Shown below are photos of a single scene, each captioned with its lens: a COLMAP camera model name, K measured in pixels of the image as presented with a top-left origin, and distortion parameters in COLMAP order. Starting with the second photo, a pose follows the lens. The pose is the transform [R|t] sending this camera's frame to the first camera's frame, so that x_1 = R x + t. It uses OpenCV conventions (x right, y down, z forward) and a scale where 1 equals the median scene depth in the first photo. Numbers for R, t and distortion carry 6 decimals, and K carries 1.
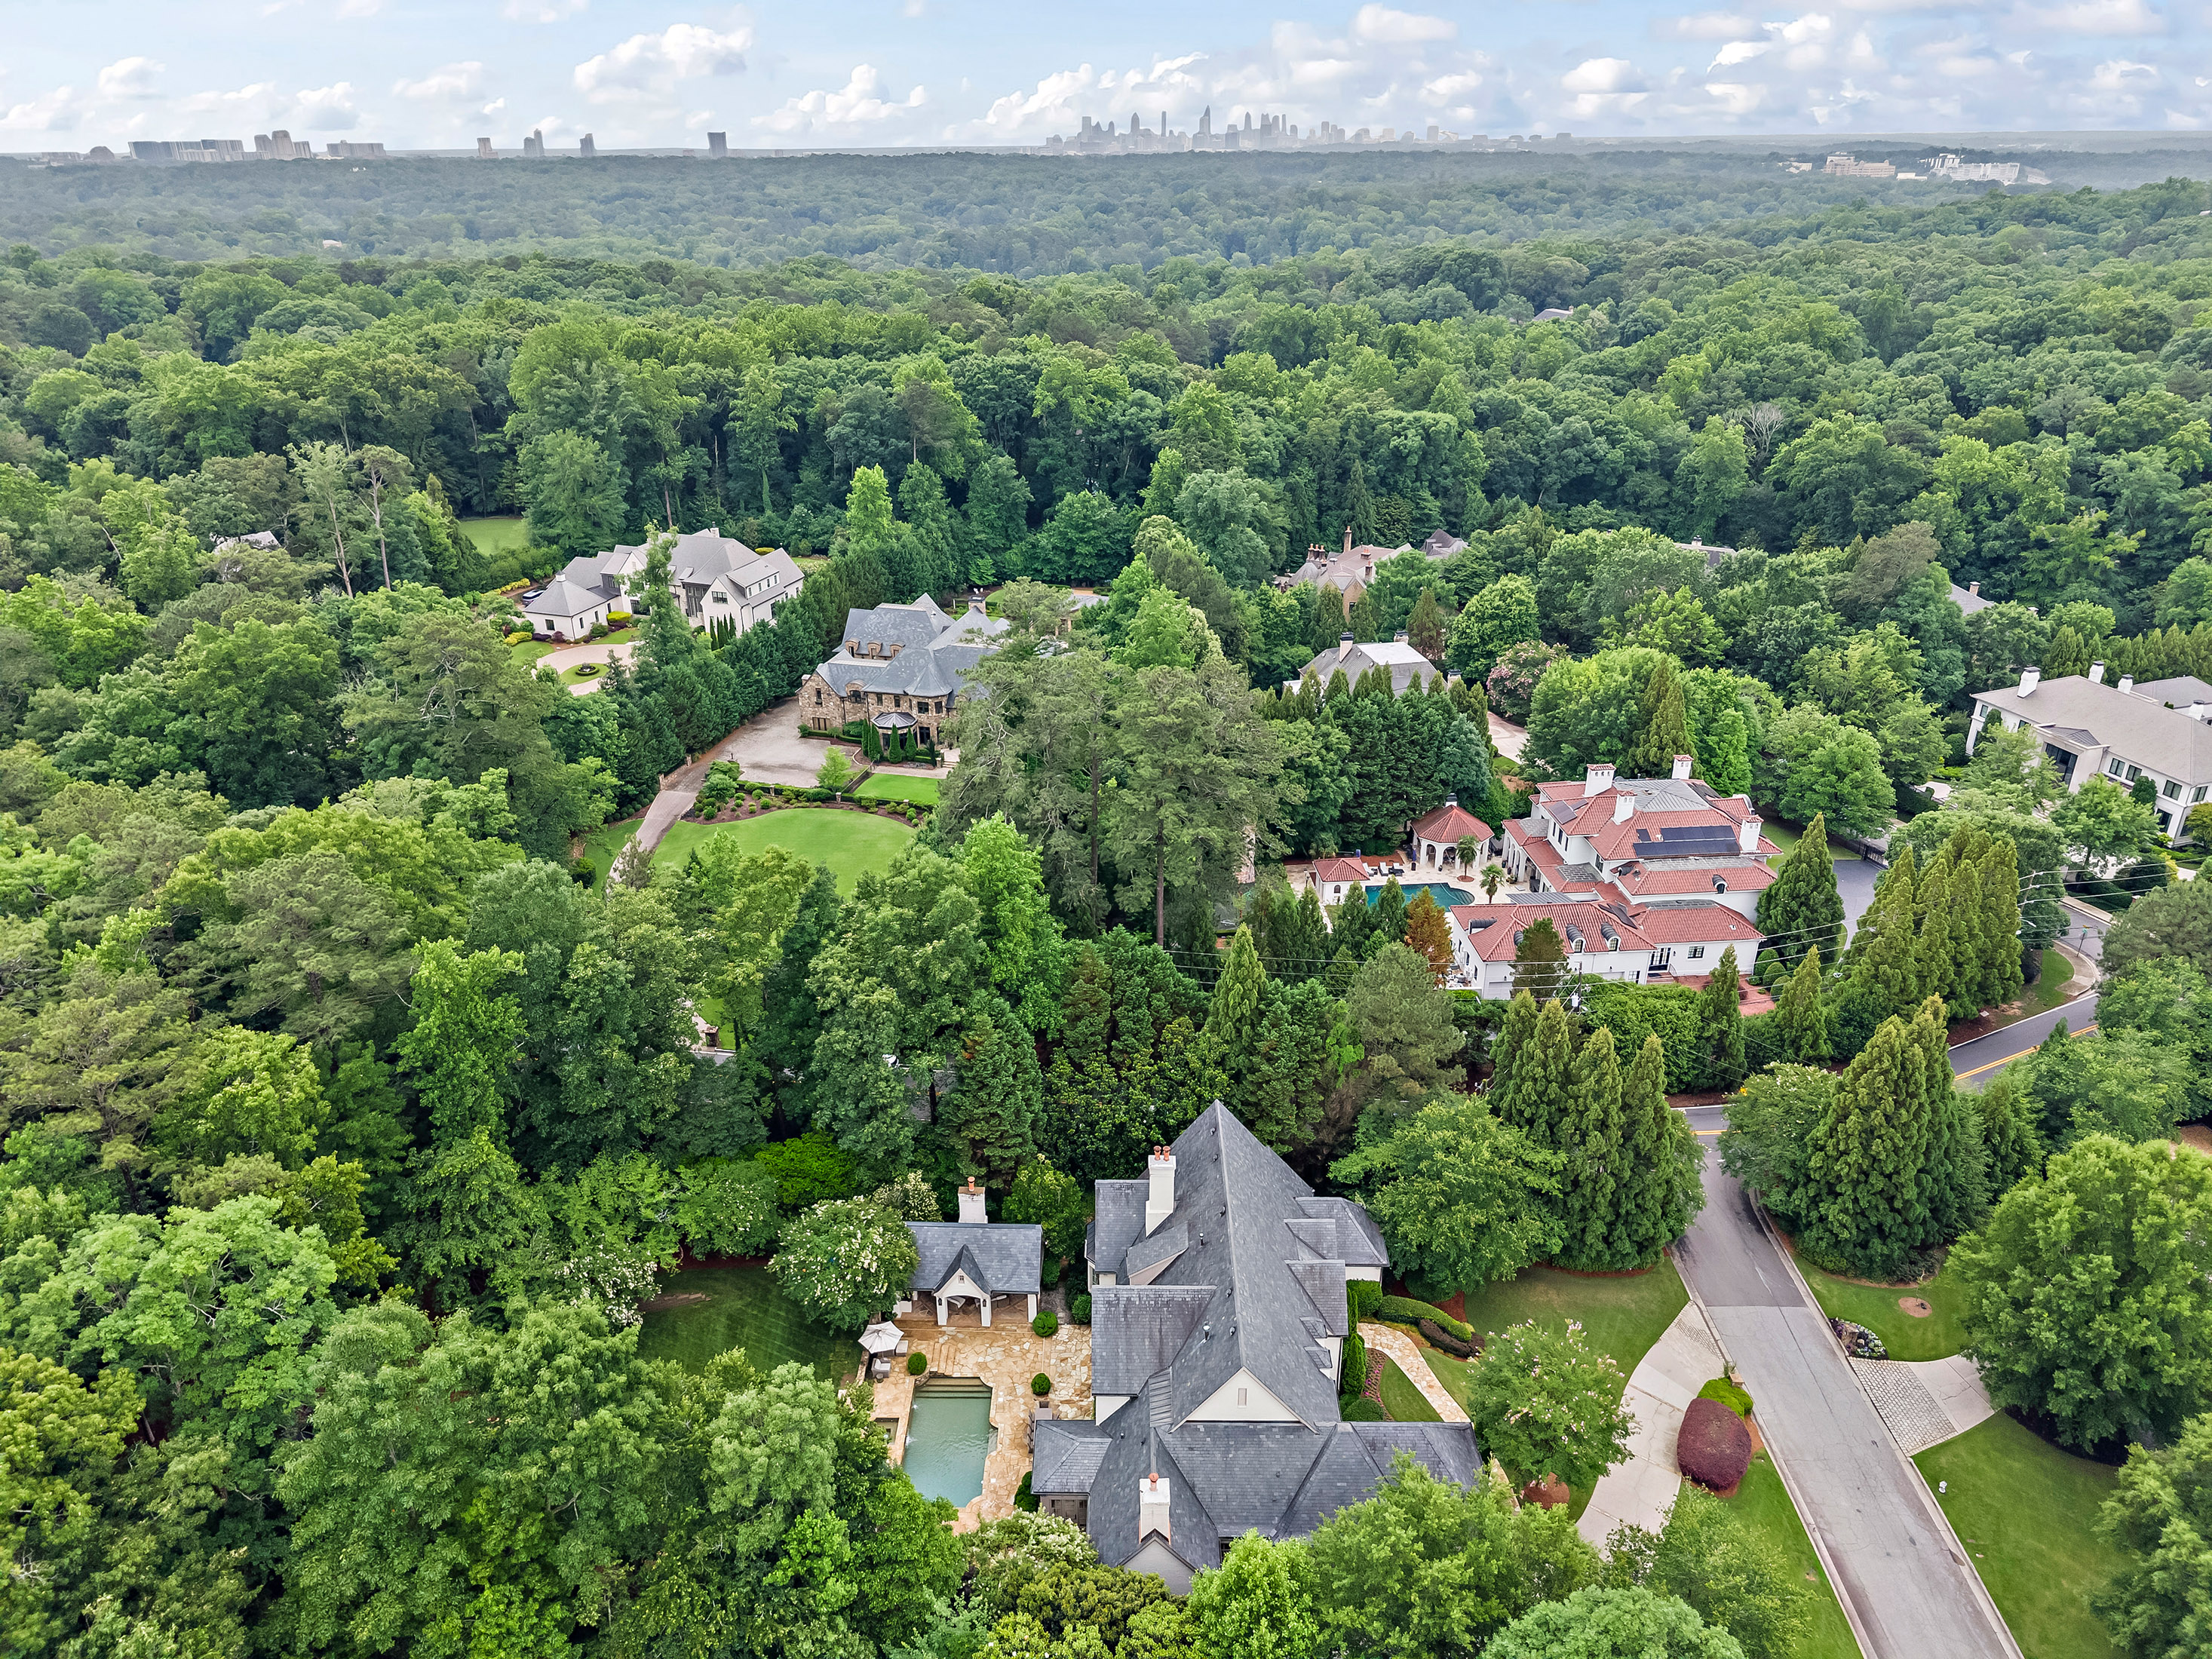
lens RADIAL K [[1466.7, 0, 1106.0], [0, 1466.7, 829.5], [0, 0, 1]] dist [0.035894, -0.055132]
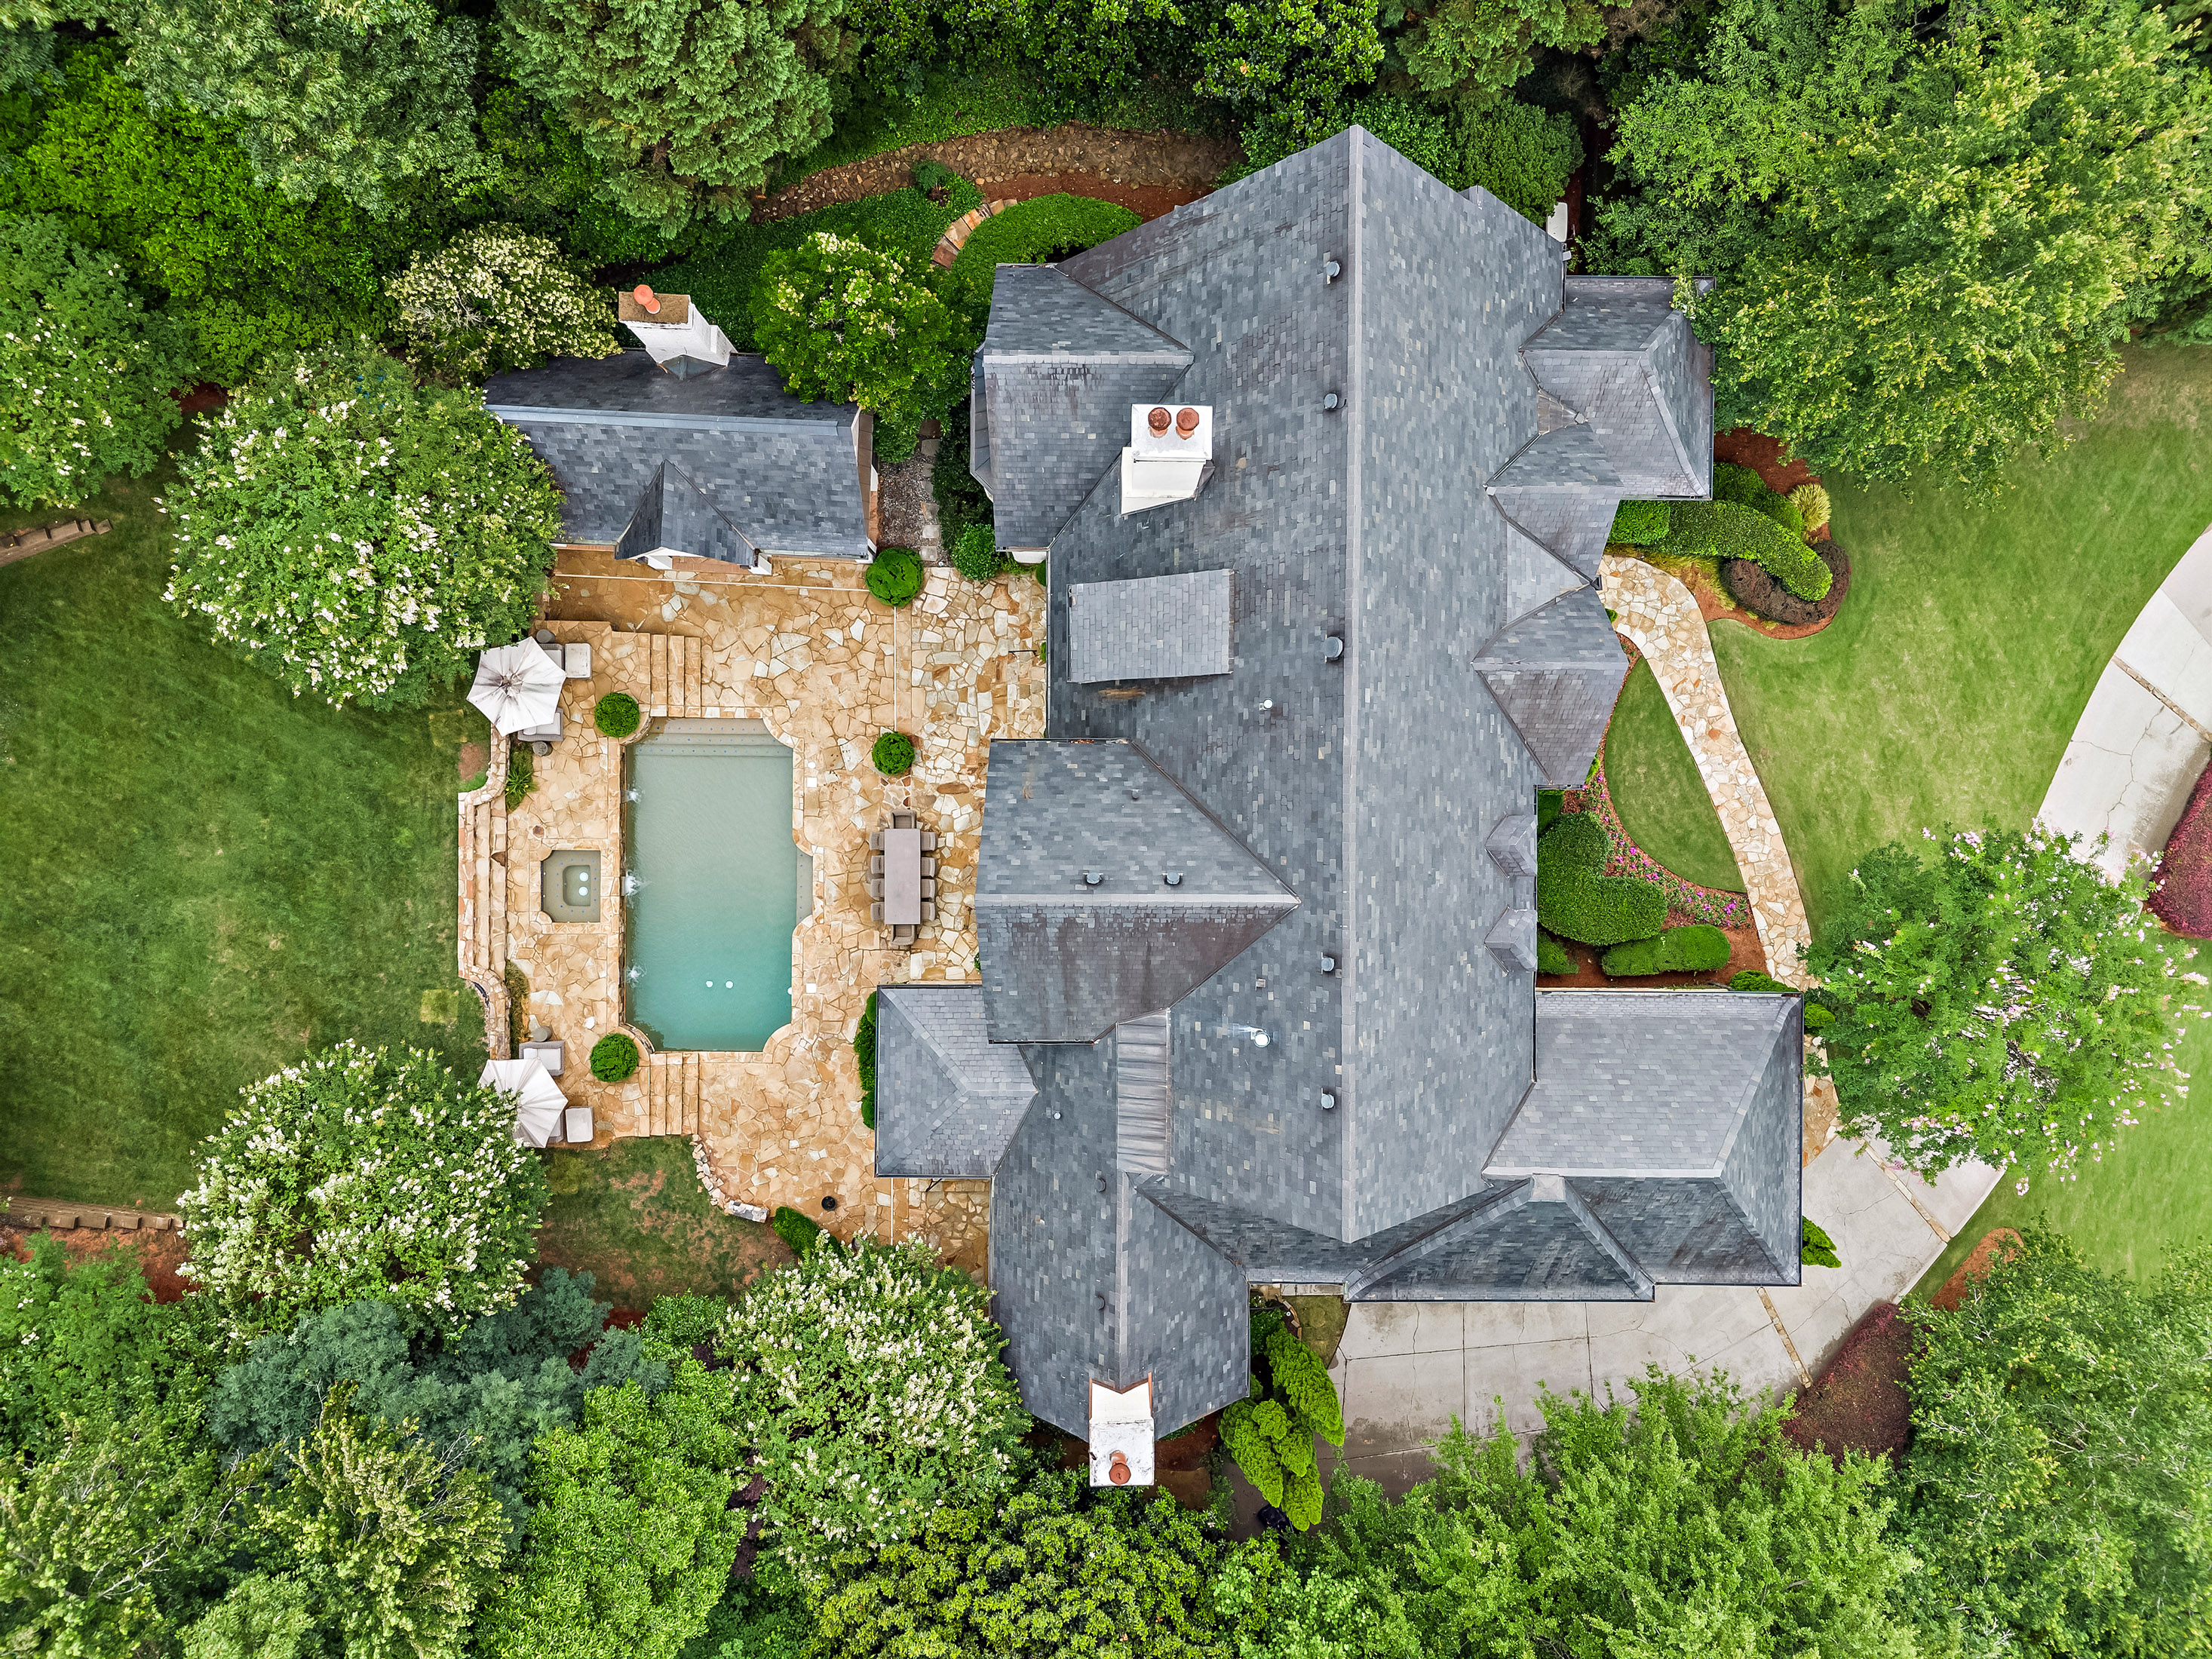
lens RADIAL K [[1433.6, 0, 1121.9], [0, 1433.6, 839.8], [0, 0, 1]] dist [0.046500, -0.182176]
pose [[0.999903, -0.005038, 0.013010, 0.022427], [-0.009906, 0.400274, 0.916342, -0.032410], [-0.009824, -0.916382, 0.400185, 0.777051]]
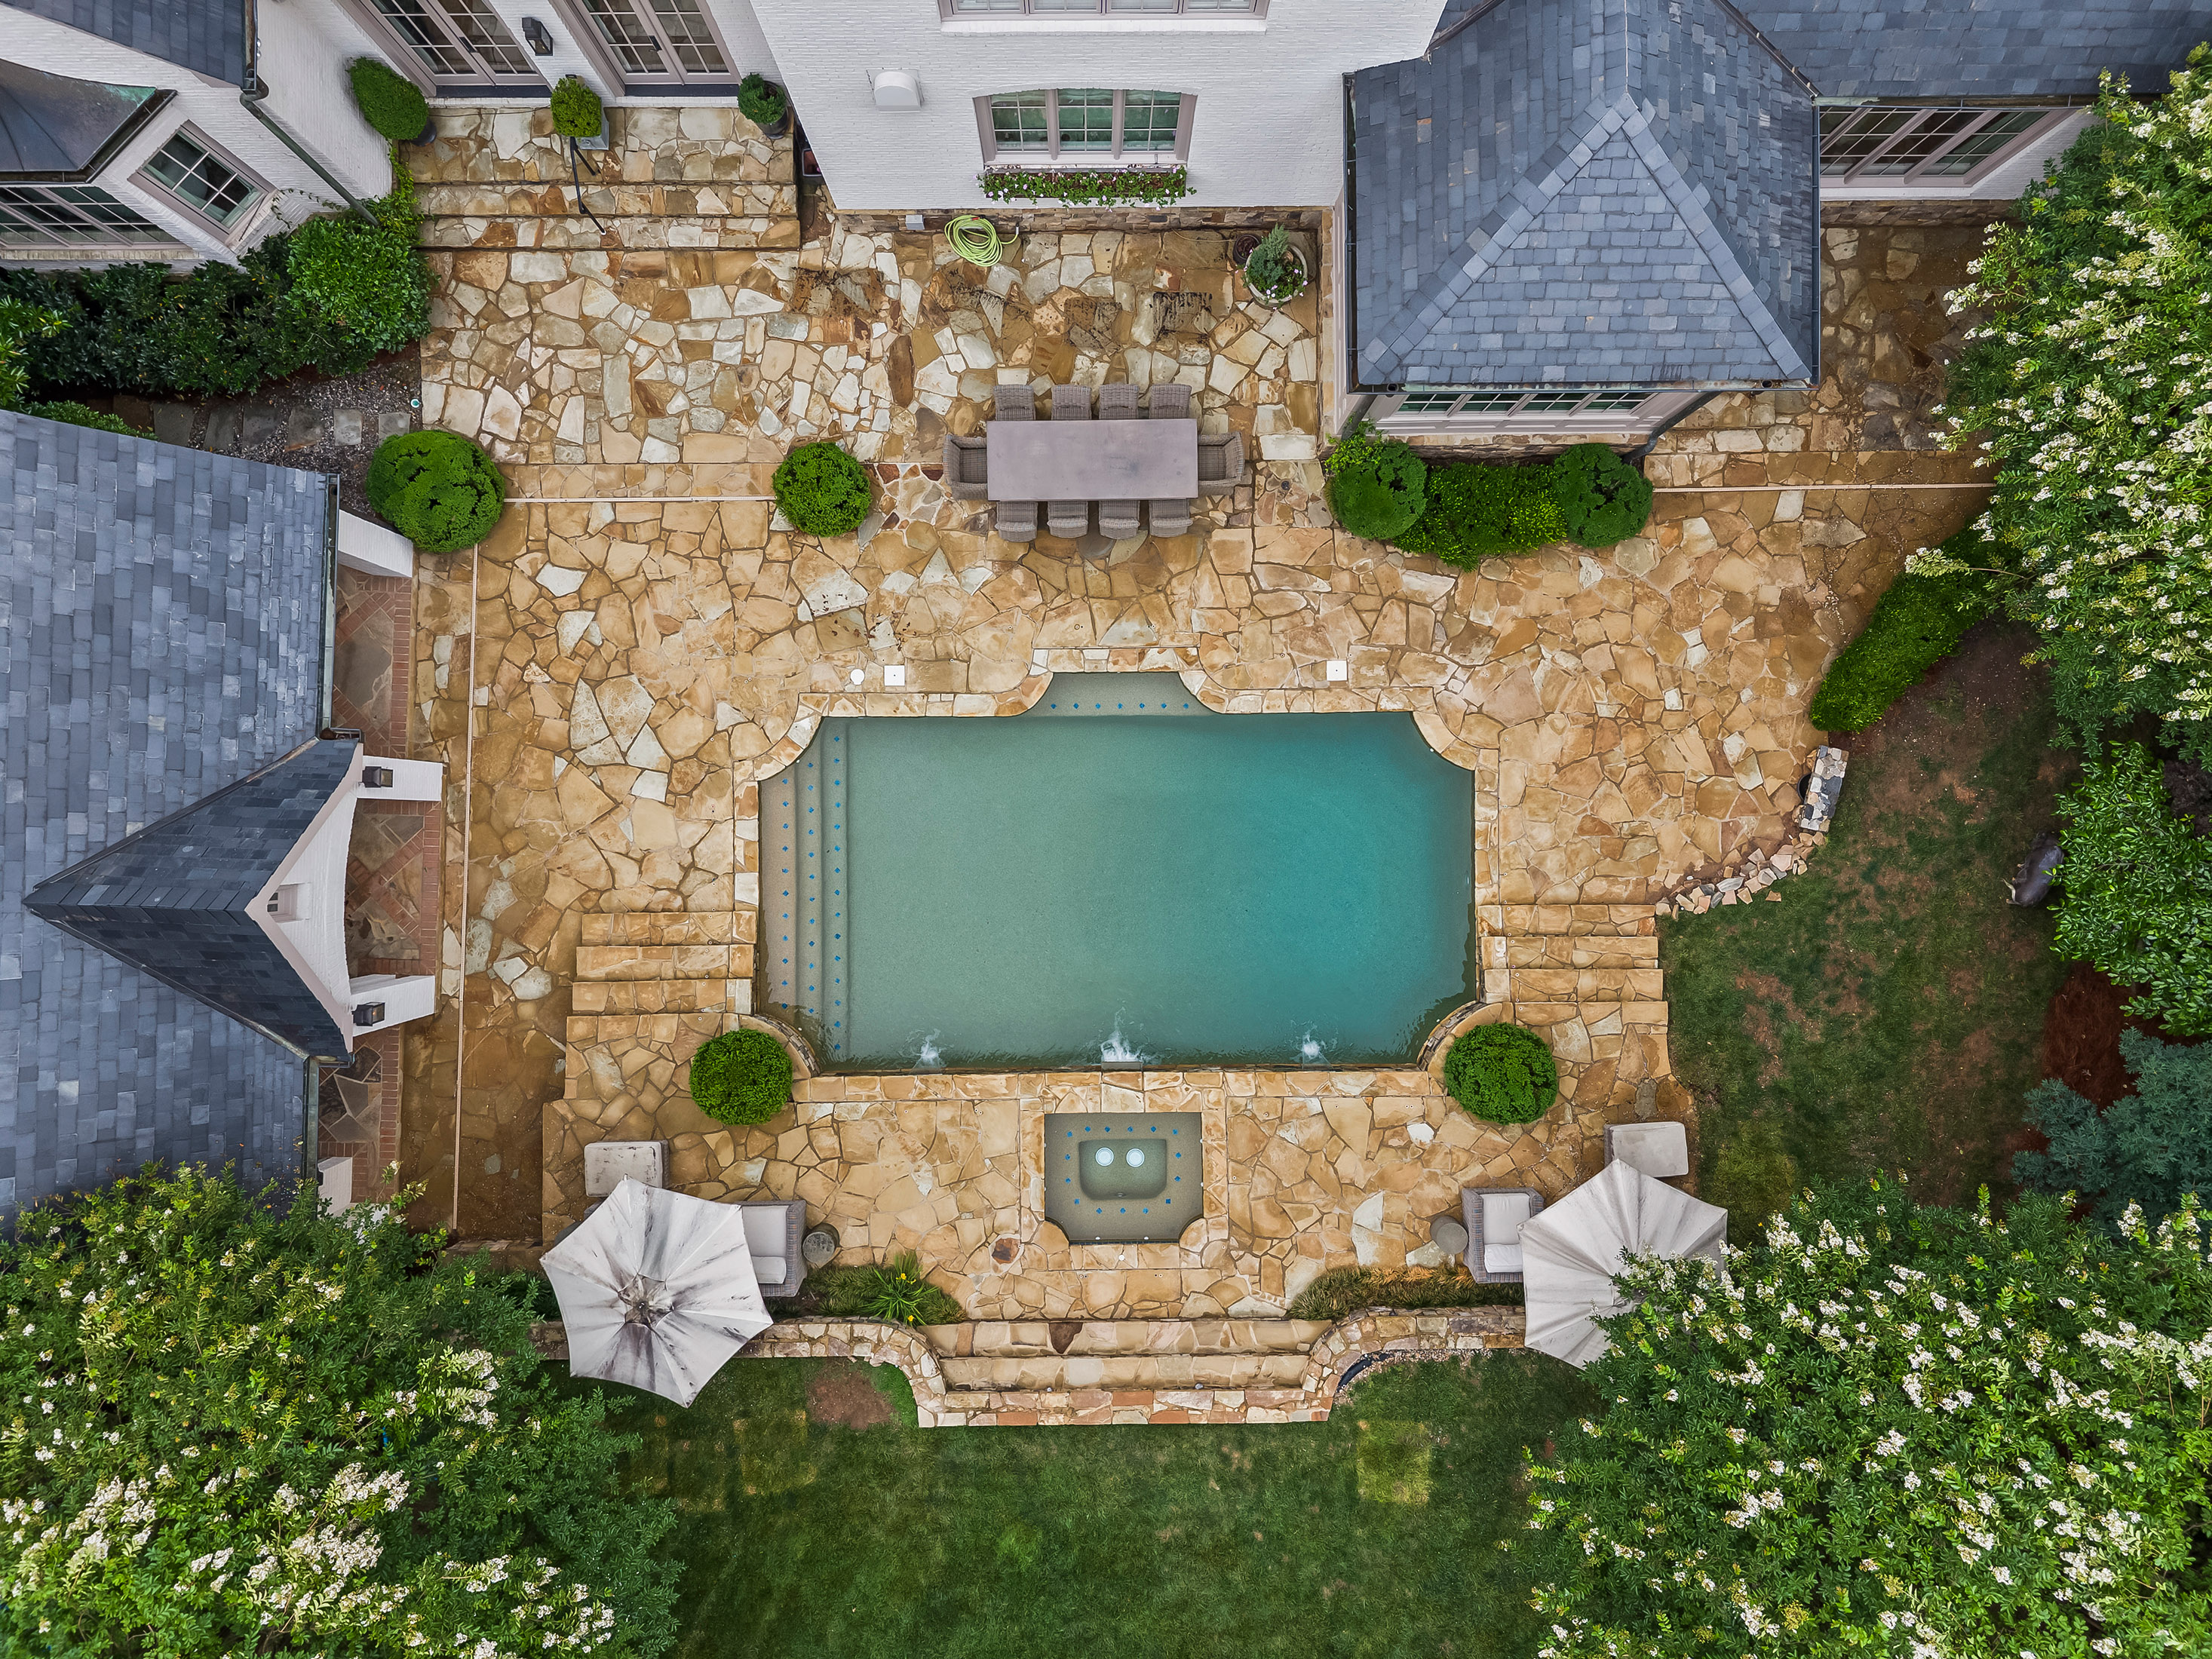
lens RADIAL K [[1466.7, 0, 1106.0], [0, 1466.7, 829.5], [0, 0, 1]] dist [0.035894, -0.055132]
pose [[-0.021073, -0.999769, -0.004314, -0.092151], [0.397738, -0.012342, 0.917416, 0.191687], [-0.917257, 0.017617, 0.397906, 0.862296]]
